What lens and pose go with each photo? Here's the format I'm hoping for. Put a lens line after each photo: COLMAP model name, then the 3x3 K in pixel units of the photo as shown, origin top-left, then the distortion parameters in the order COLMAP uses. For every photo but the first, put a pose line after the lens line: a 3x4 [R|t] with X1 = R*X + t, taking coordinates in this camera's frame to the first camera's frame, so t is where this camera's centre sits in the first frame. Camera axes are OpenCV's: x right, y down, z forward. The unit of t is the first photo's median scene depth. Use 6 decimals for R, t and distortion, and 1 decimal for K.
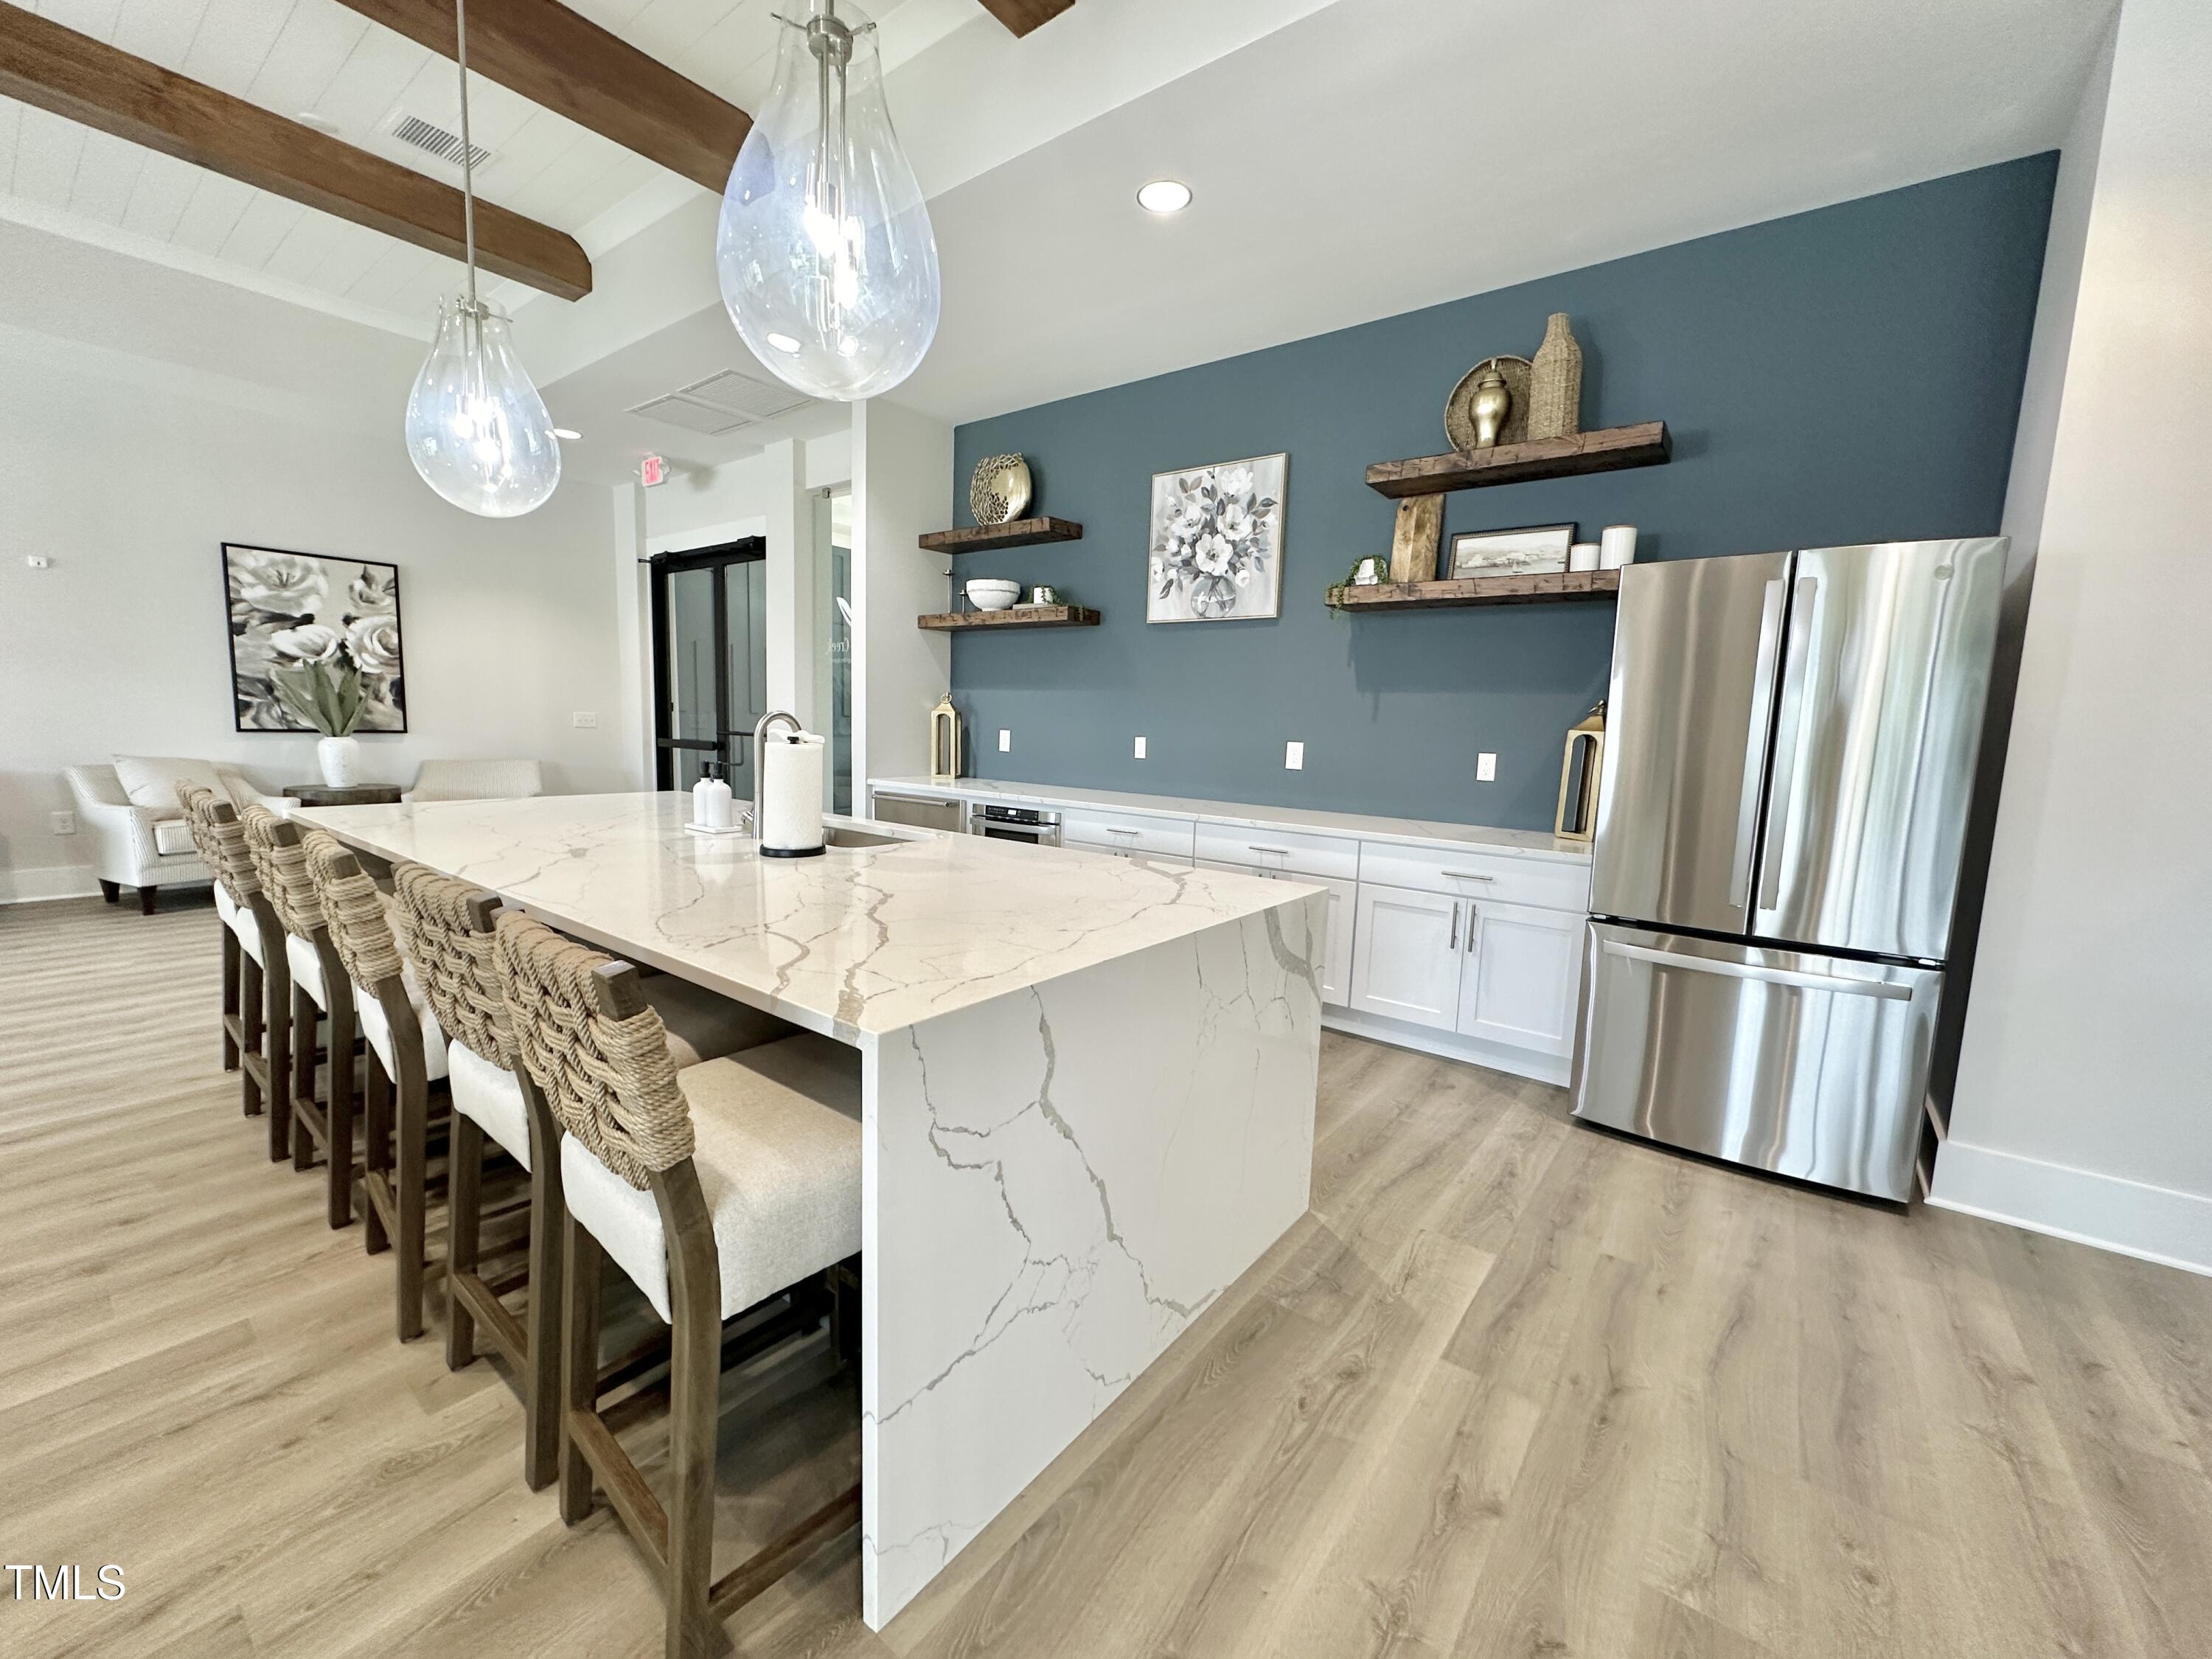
lens RADIAL K [[879.8, 0, 1106.7], [0, 879.8, 828.5], [0, 0, 1]] dist [-0.001672, 0.000073]
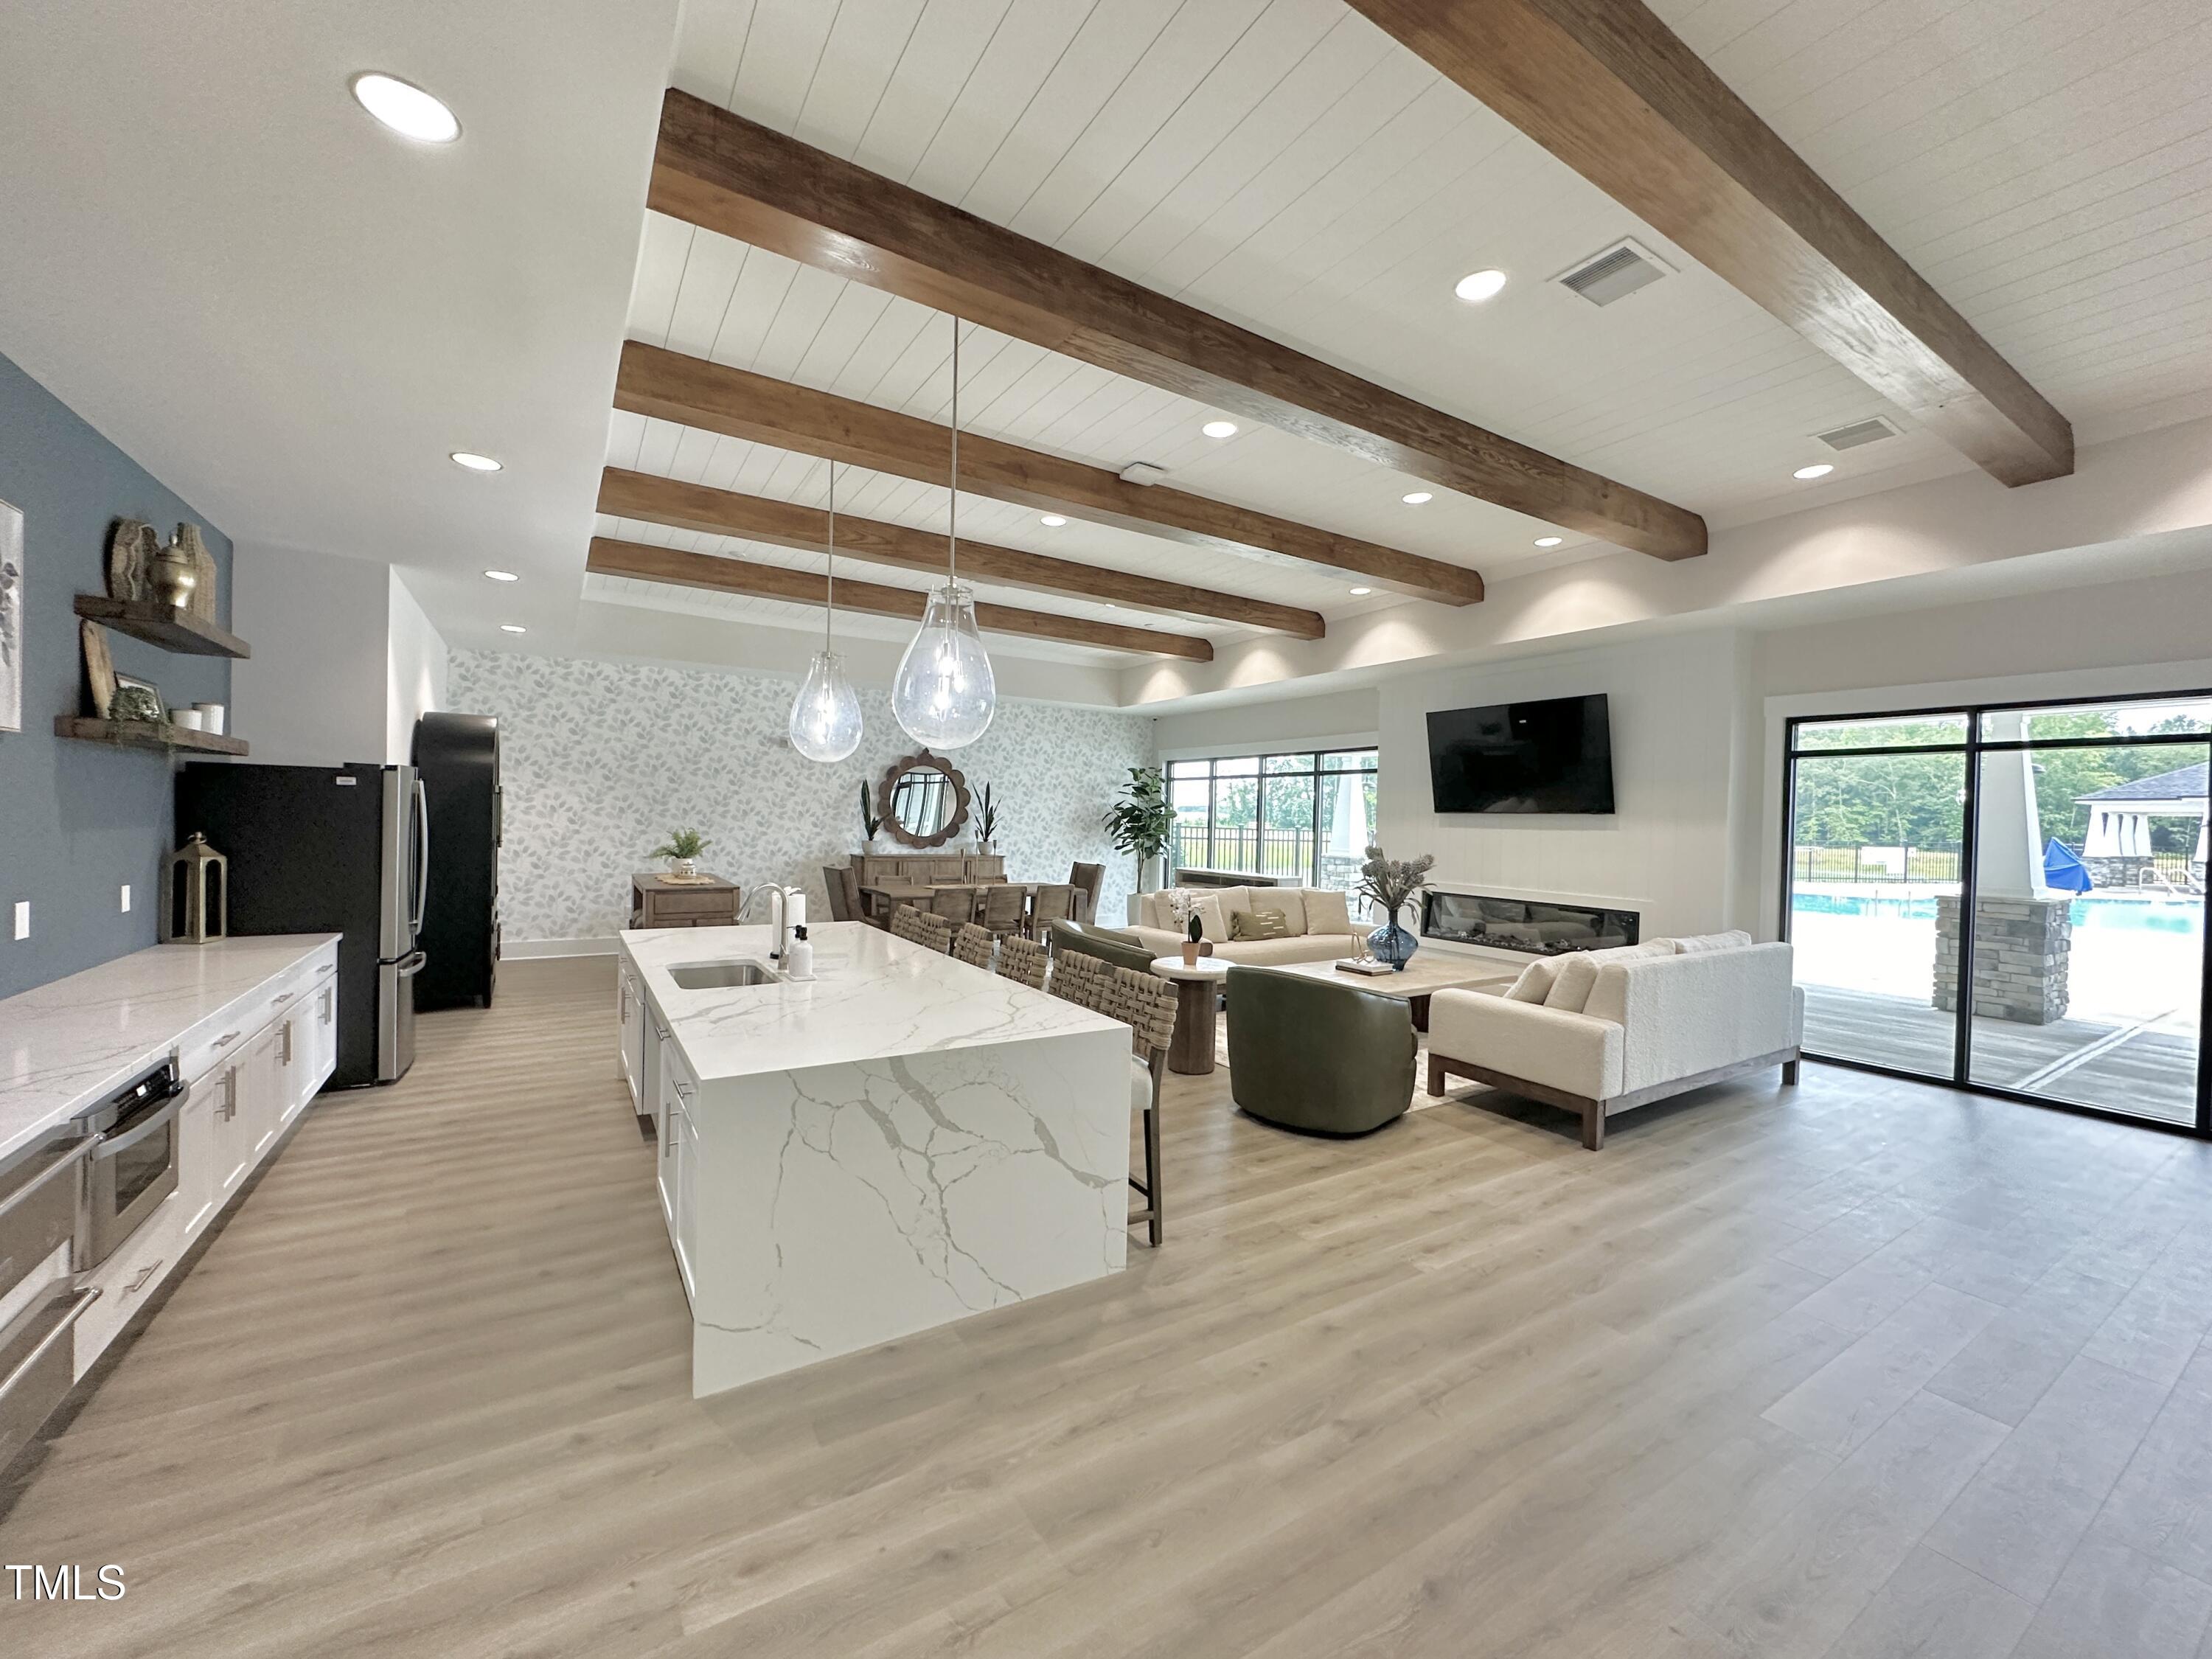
lens RADIAL K [[879.8, 0, 1106.7], [0, 879.8, 828.5], [0, 0, 1]] dist [-0.001672, 0.000073]
pose [[-0.936984, -0.061626, 0.343894, -0.847324], [-0.013903, 0.990118, 0.139549, -0.263900], [-0.349095, 0.125974, -0.928581, 1.308001]]
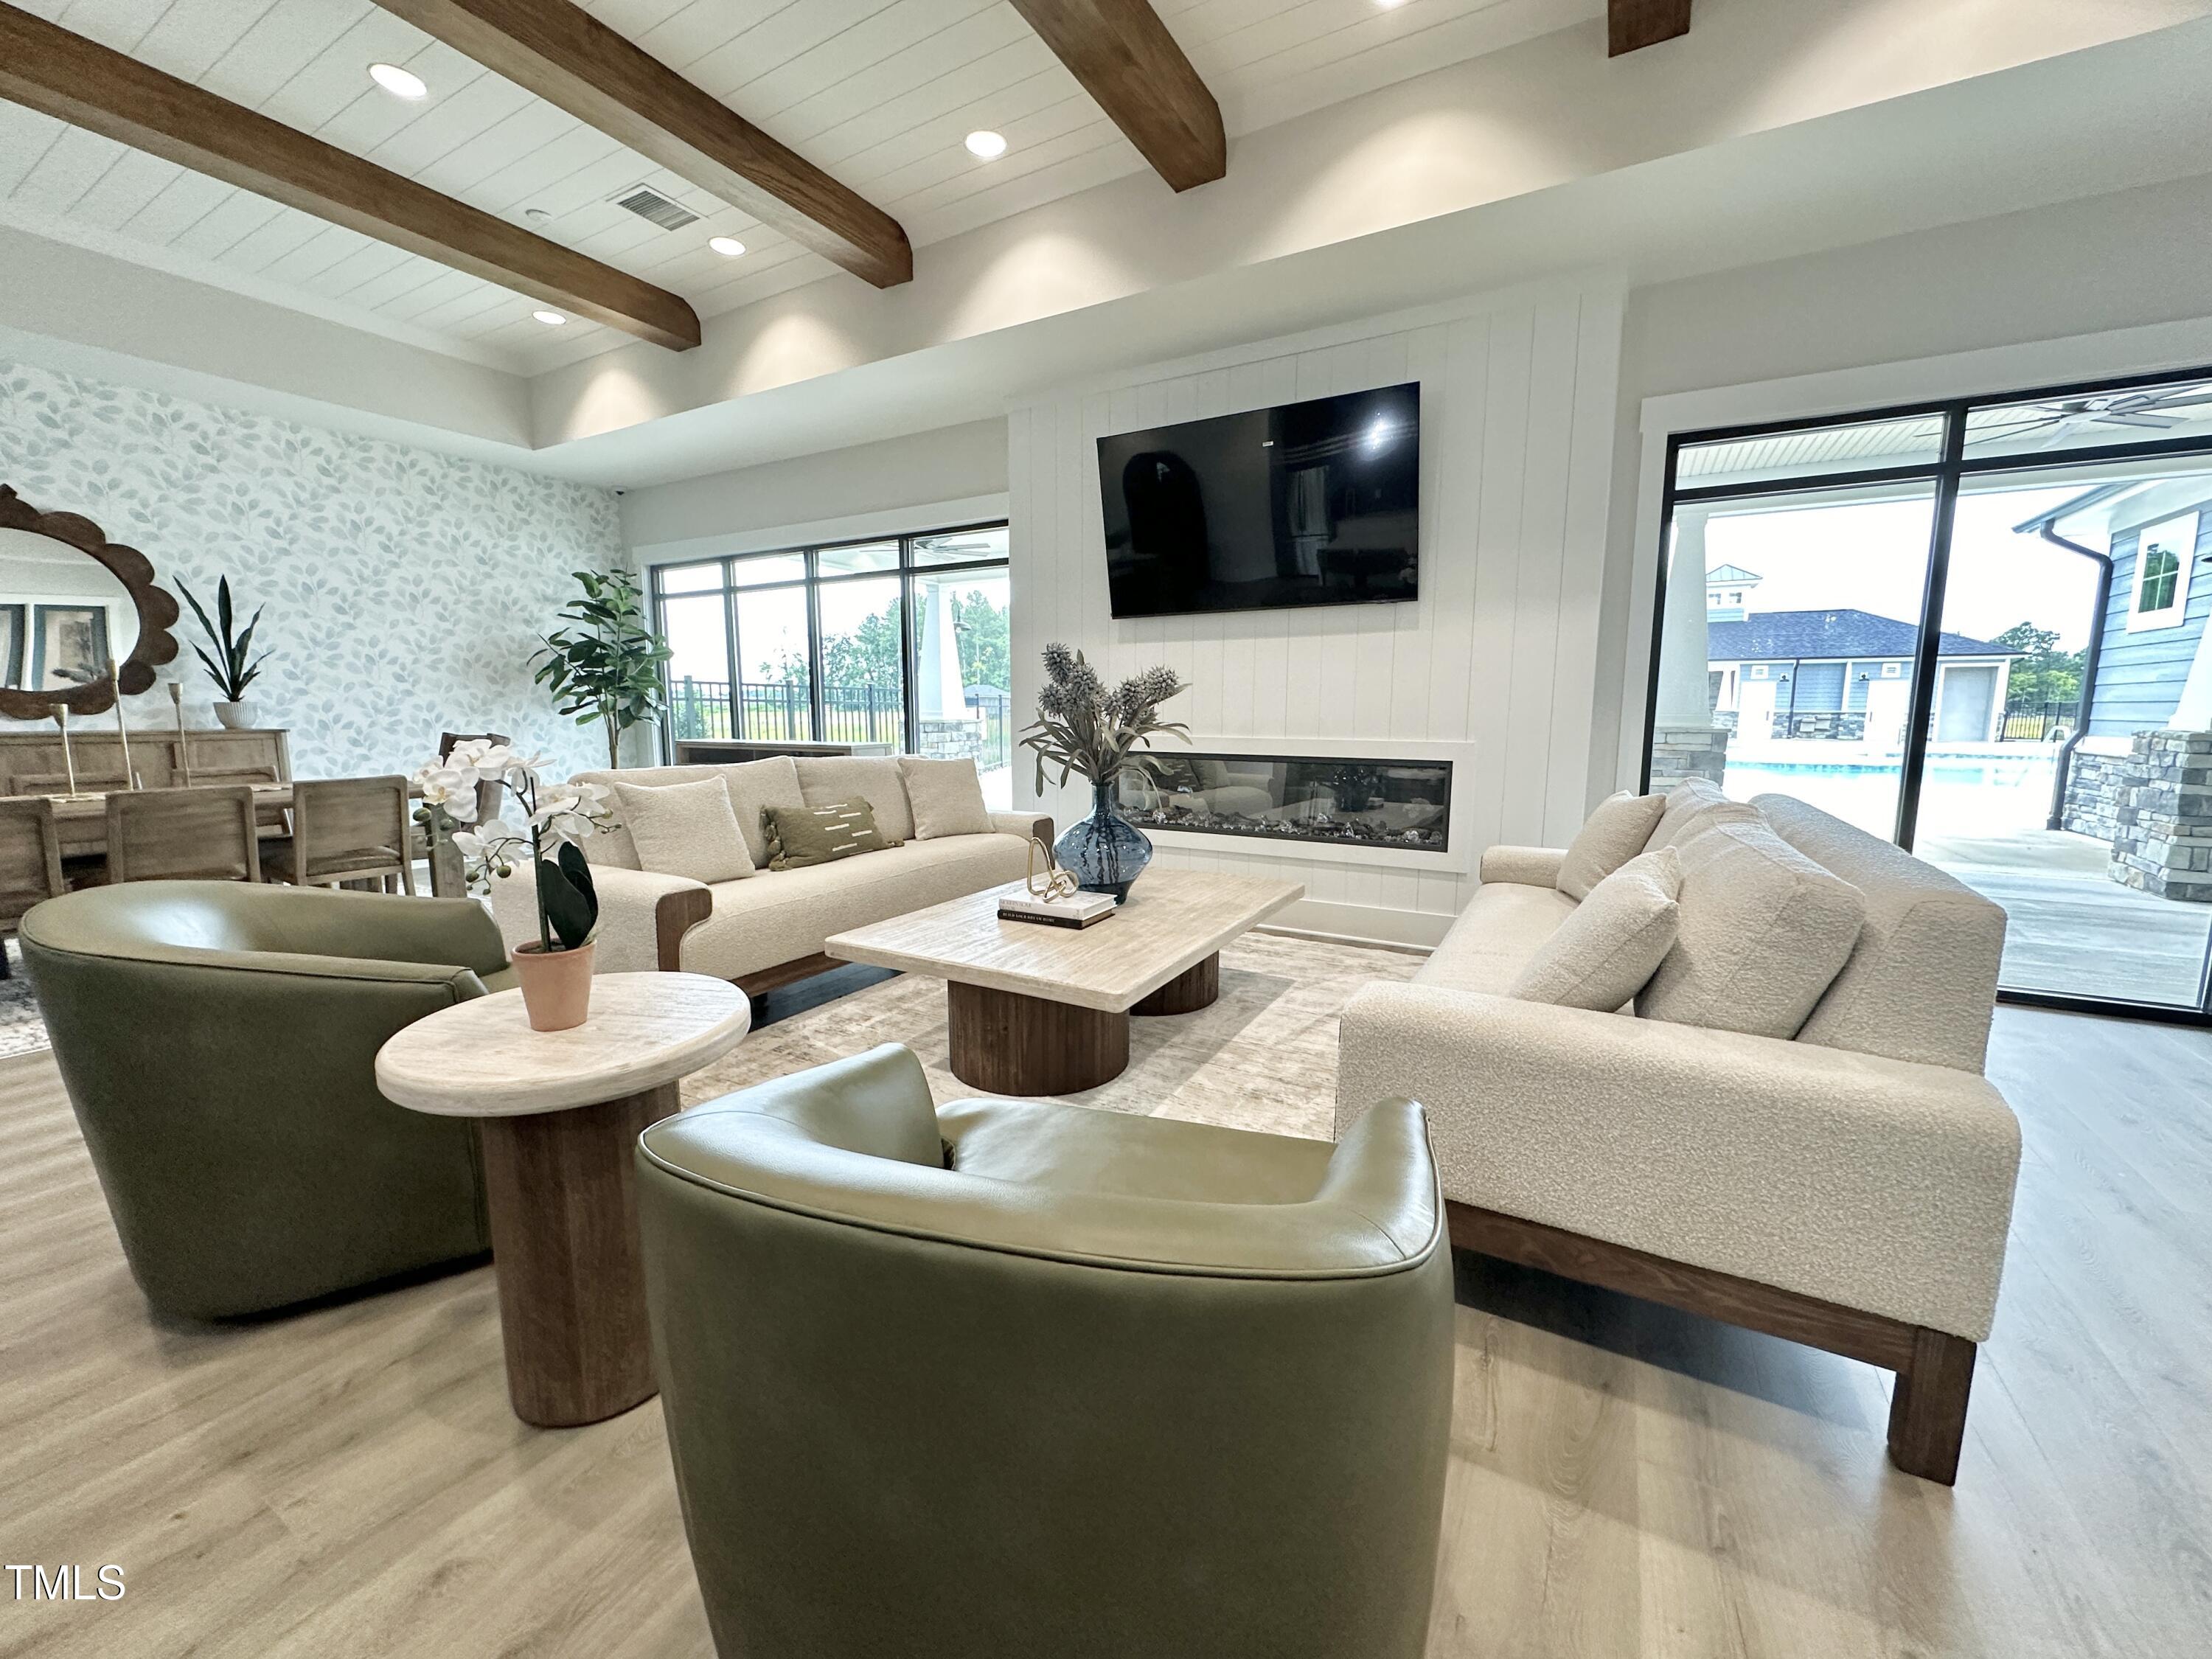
lens RADIAL K [[879.8, 0, 1106.7], [0, 879.8, 828.5], [0, 0, 1]] dist [-0.001672, 0.000073]
pose [[-0.990808, -0.016616, -0.134253, -0.702842], [-0.050410, 0.966300, 0.252434, -0.069344], [0.125534, 0.256881, -0.958255, 0.464259]]
